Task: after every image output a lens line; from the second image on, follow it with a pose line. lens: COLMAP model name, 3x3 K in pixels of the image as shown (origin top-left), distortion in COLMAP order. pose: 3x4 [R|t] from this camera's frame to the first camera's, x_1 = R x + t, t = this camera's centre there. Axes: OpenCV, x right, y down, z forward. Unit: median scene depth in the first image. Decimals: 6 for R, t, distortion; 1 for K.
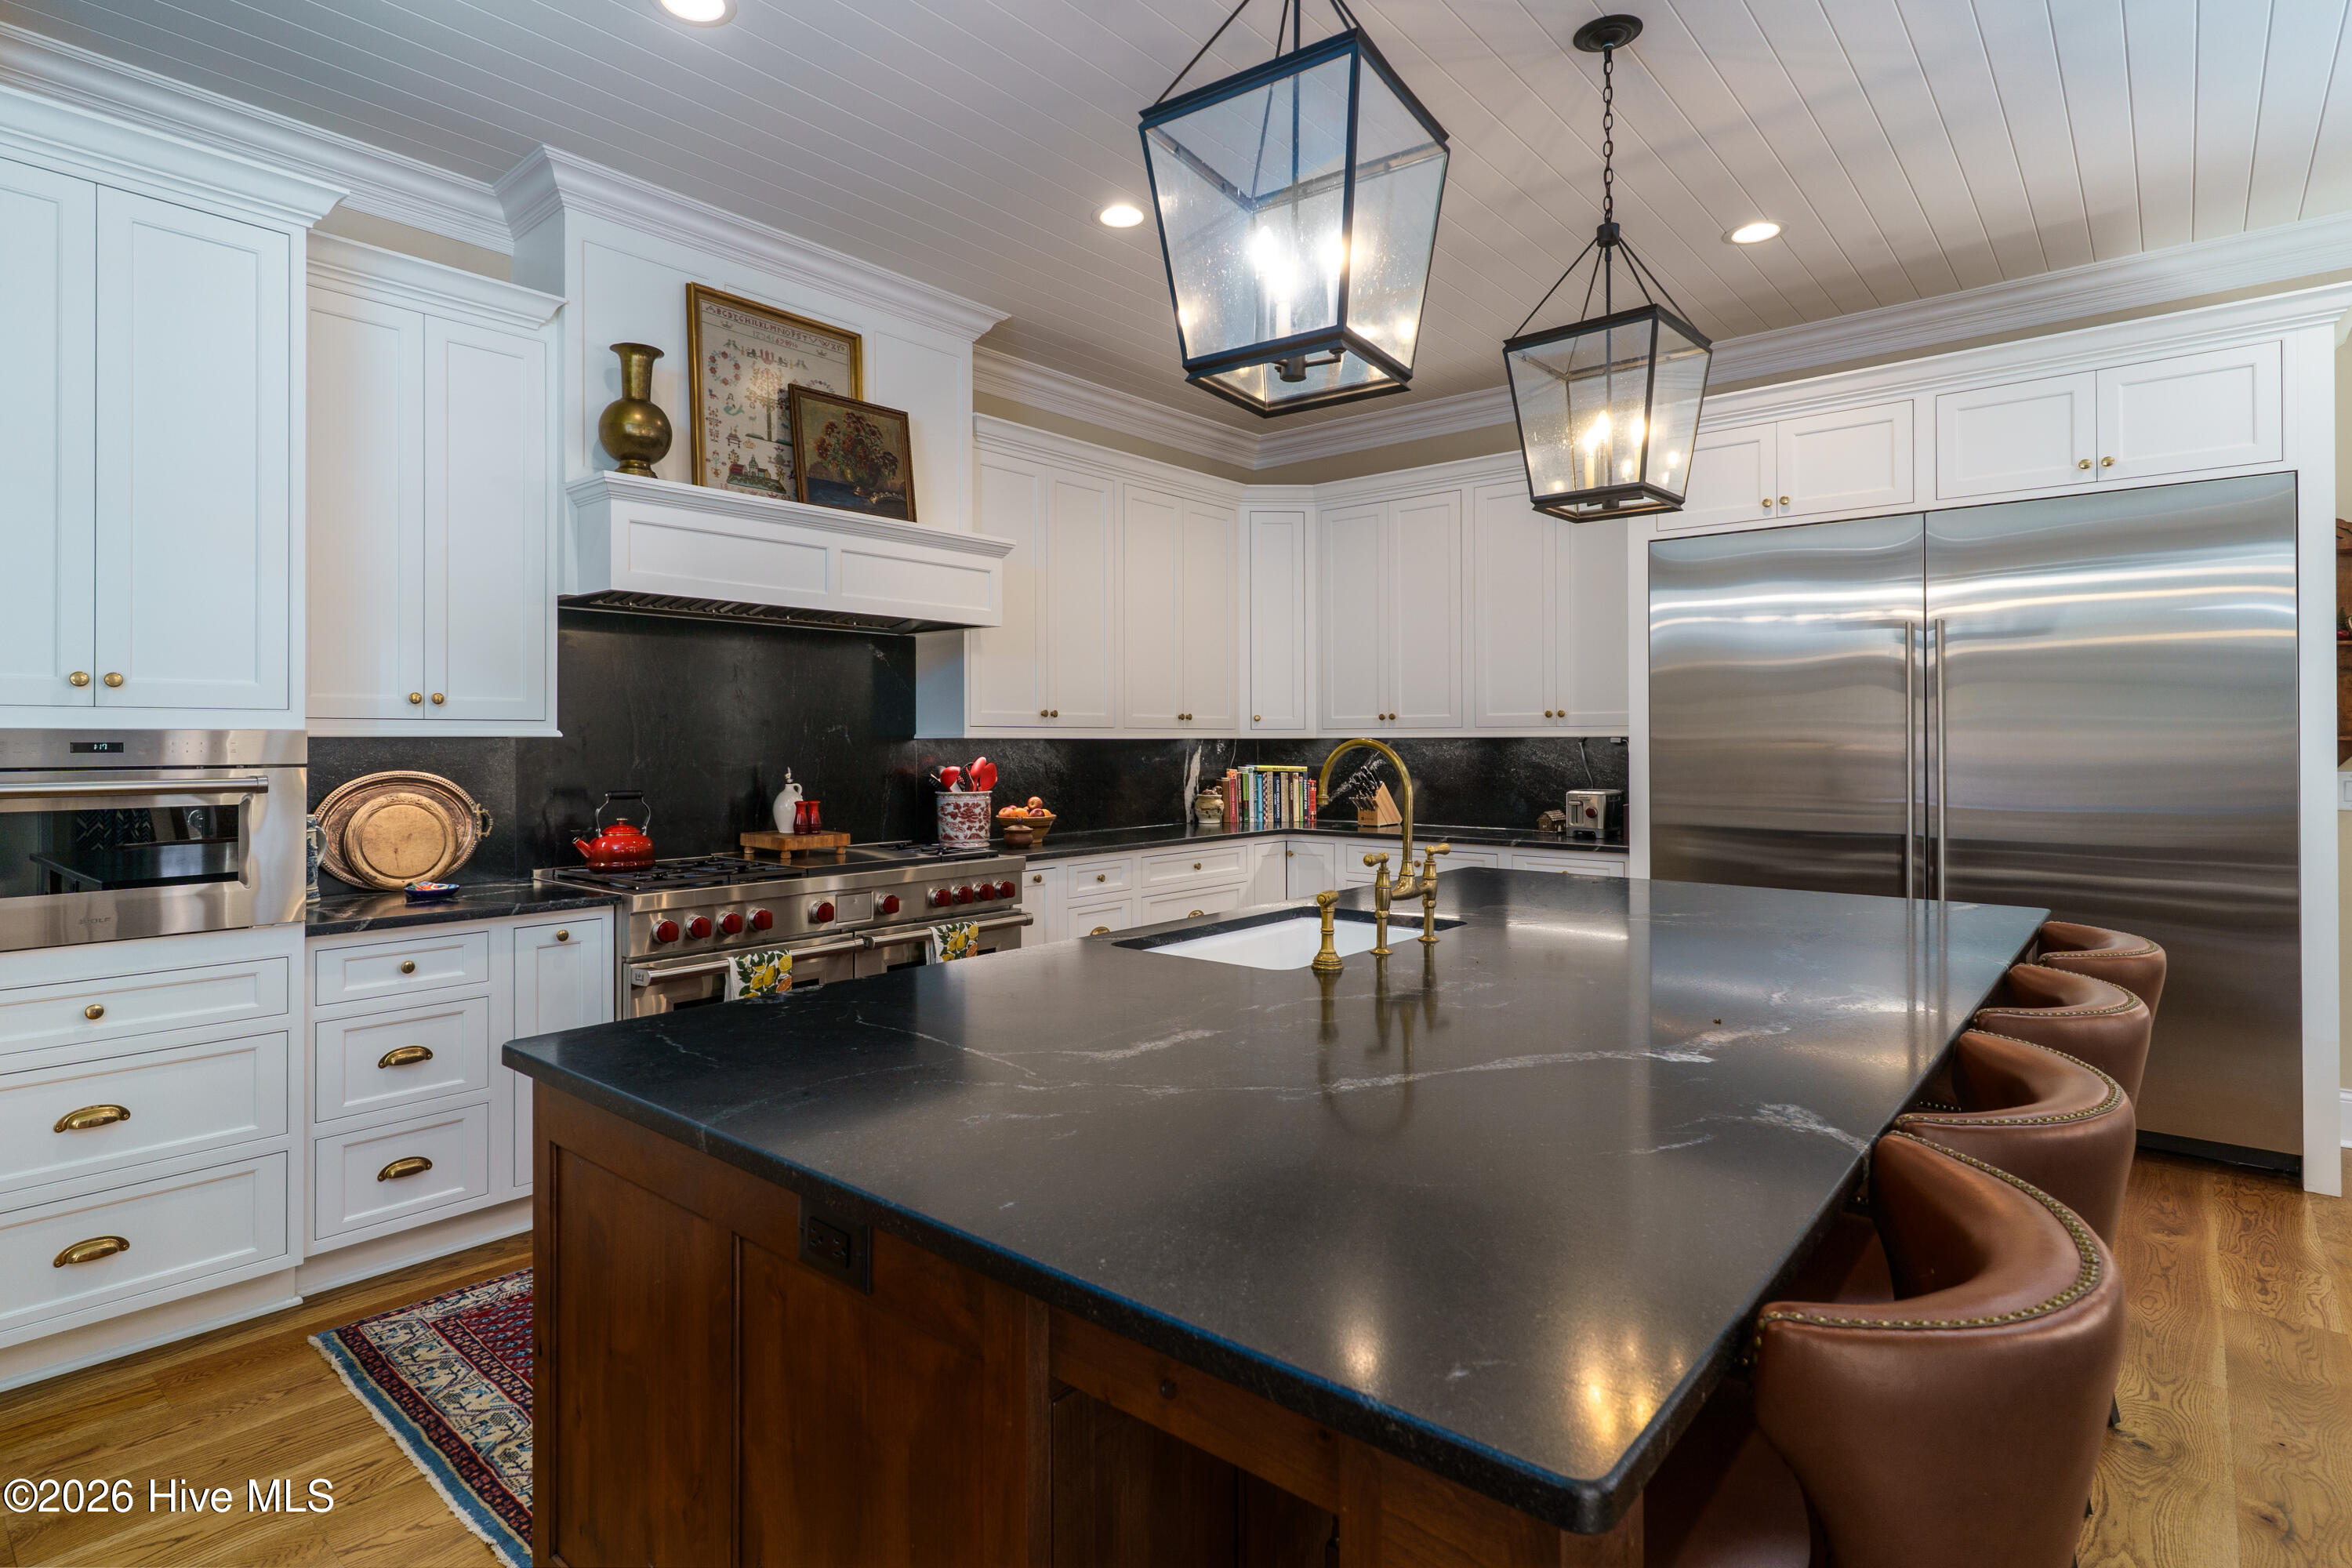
lens RADIAL K [[1187.2, 0, 1108.3], [0, 1187.2, 737.7], [0, 0, 1]] dist [0.001205, -0.000114]
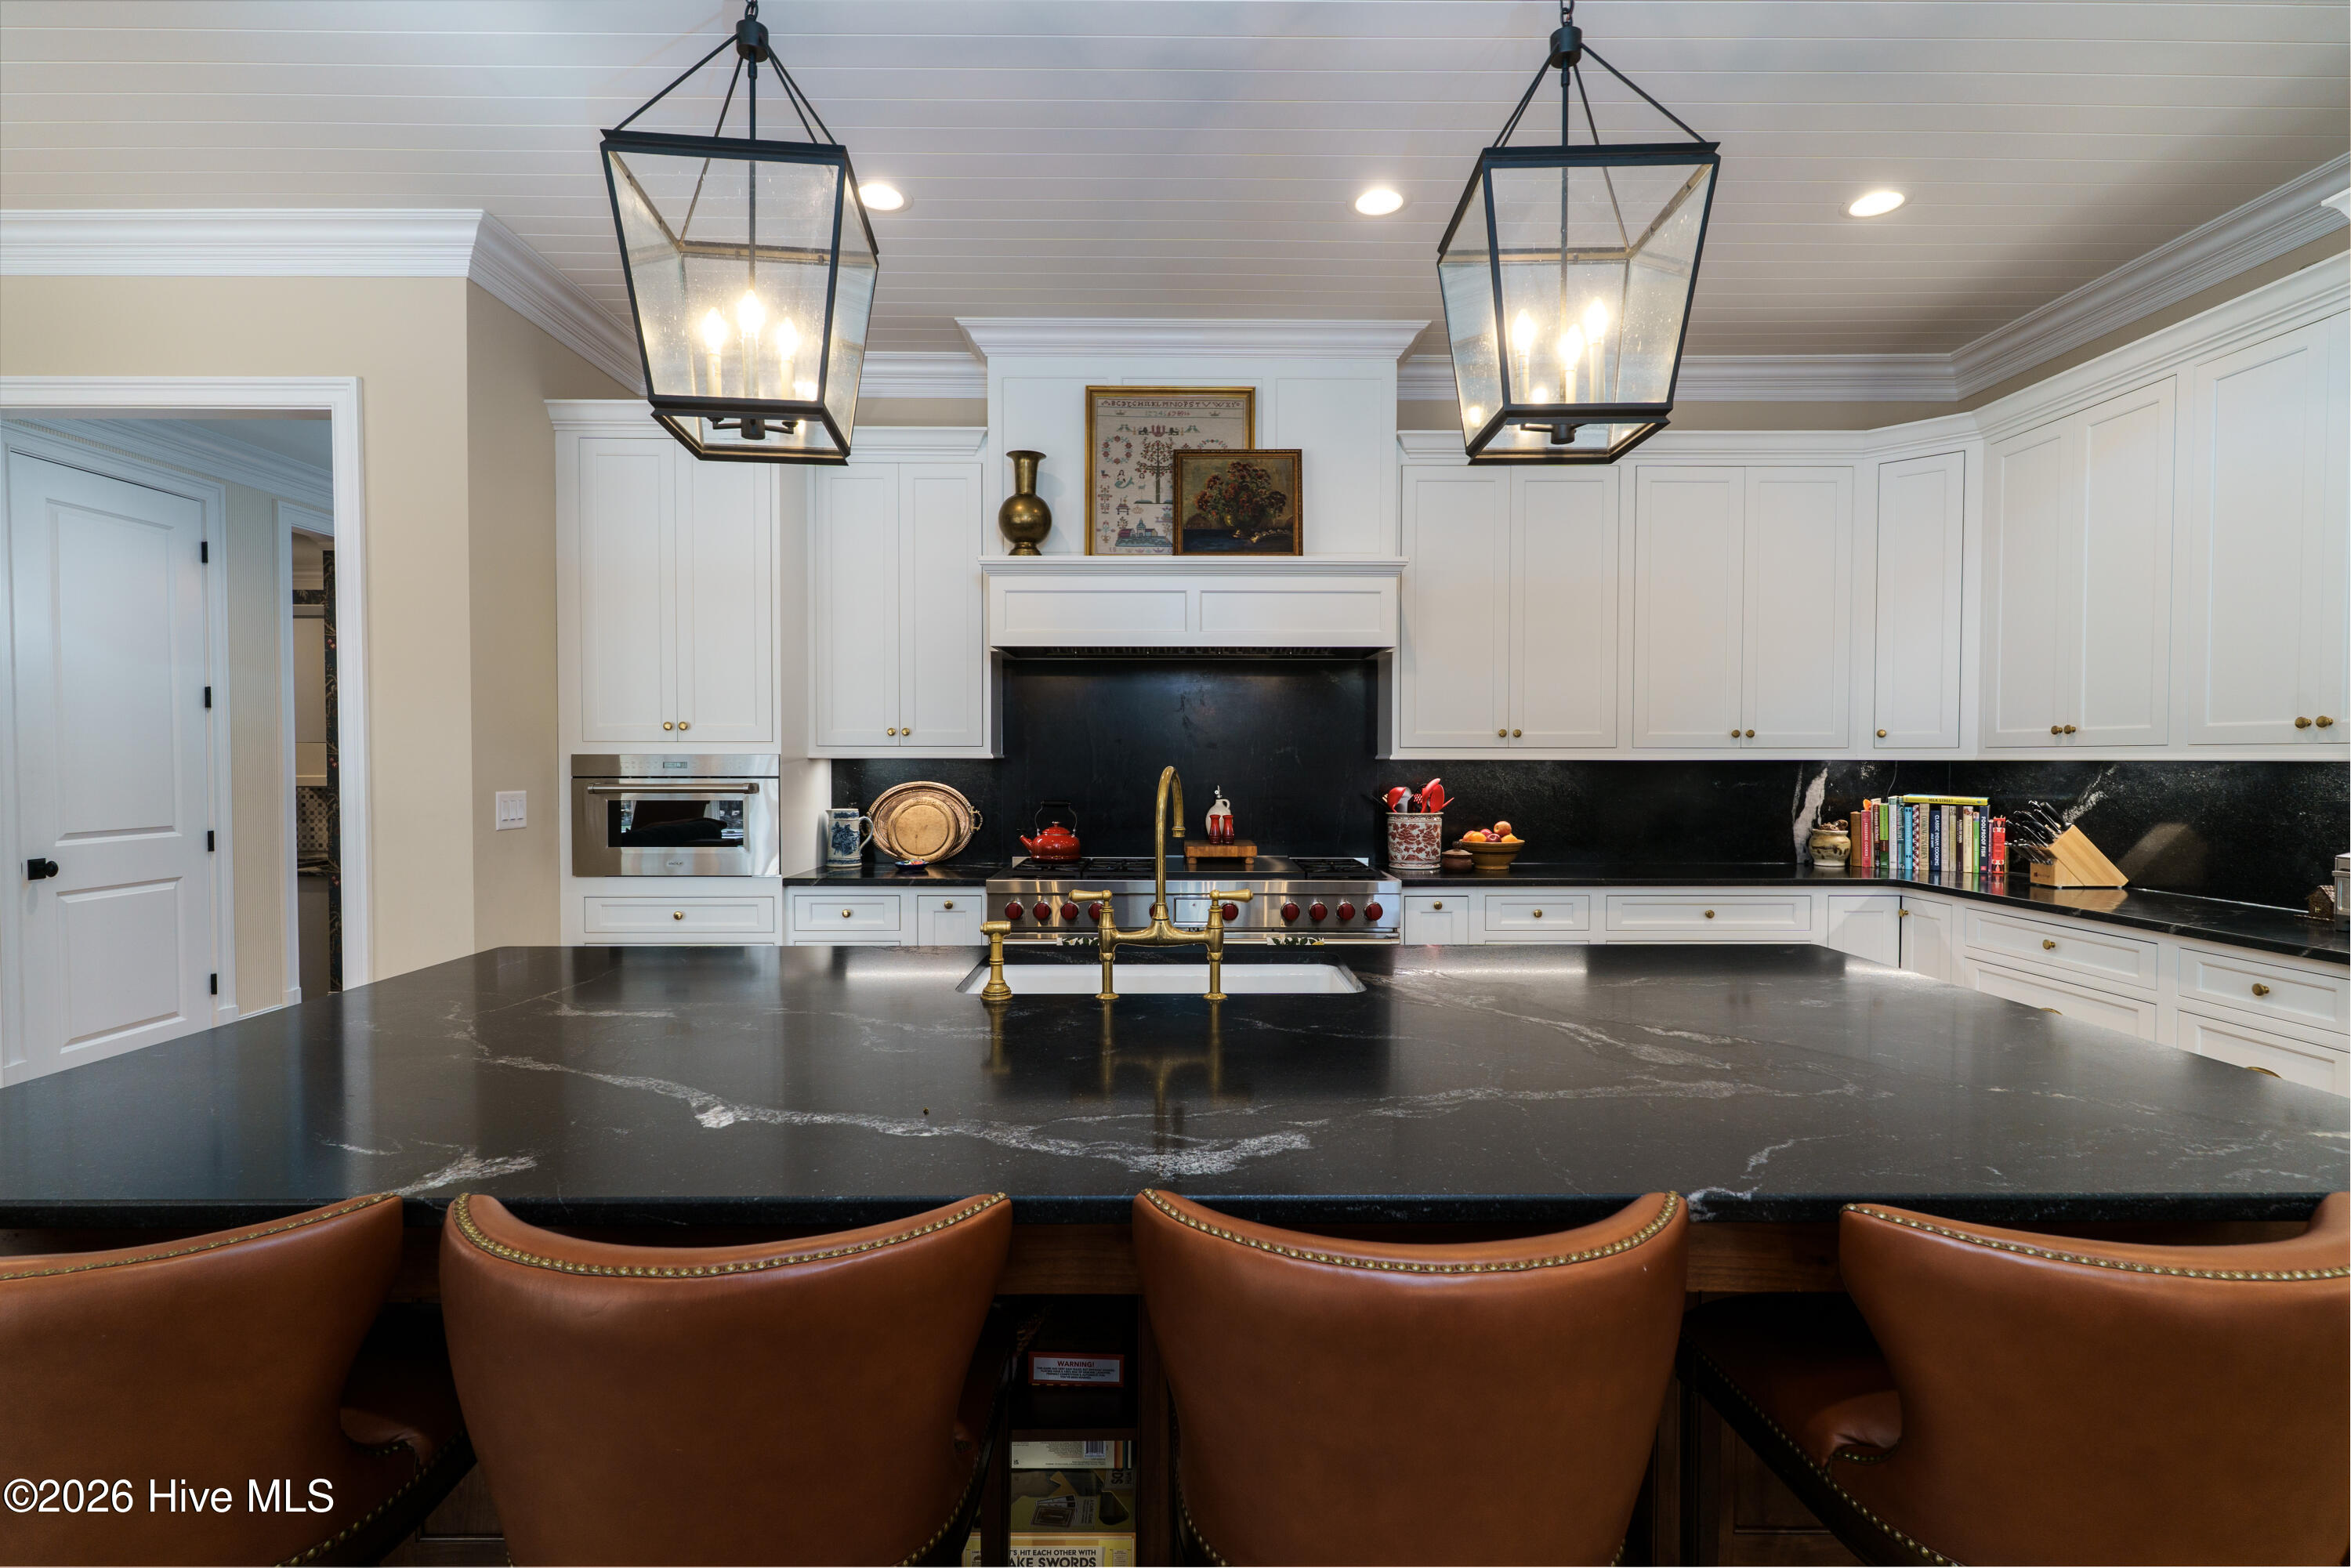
lens RADIAL K [[1121.0, 0, 1175.5], [0, 1121.0, 784.0], [0, 0, 1]] dist [0.001617, -0.000034]
pose [[0.678267, 0.018321, -0.734587, 0.489968], [0.000018, 0.999689, 0.024950, -0.002641], [0.734816, -0.016936, 0.678055, 0.241098]]
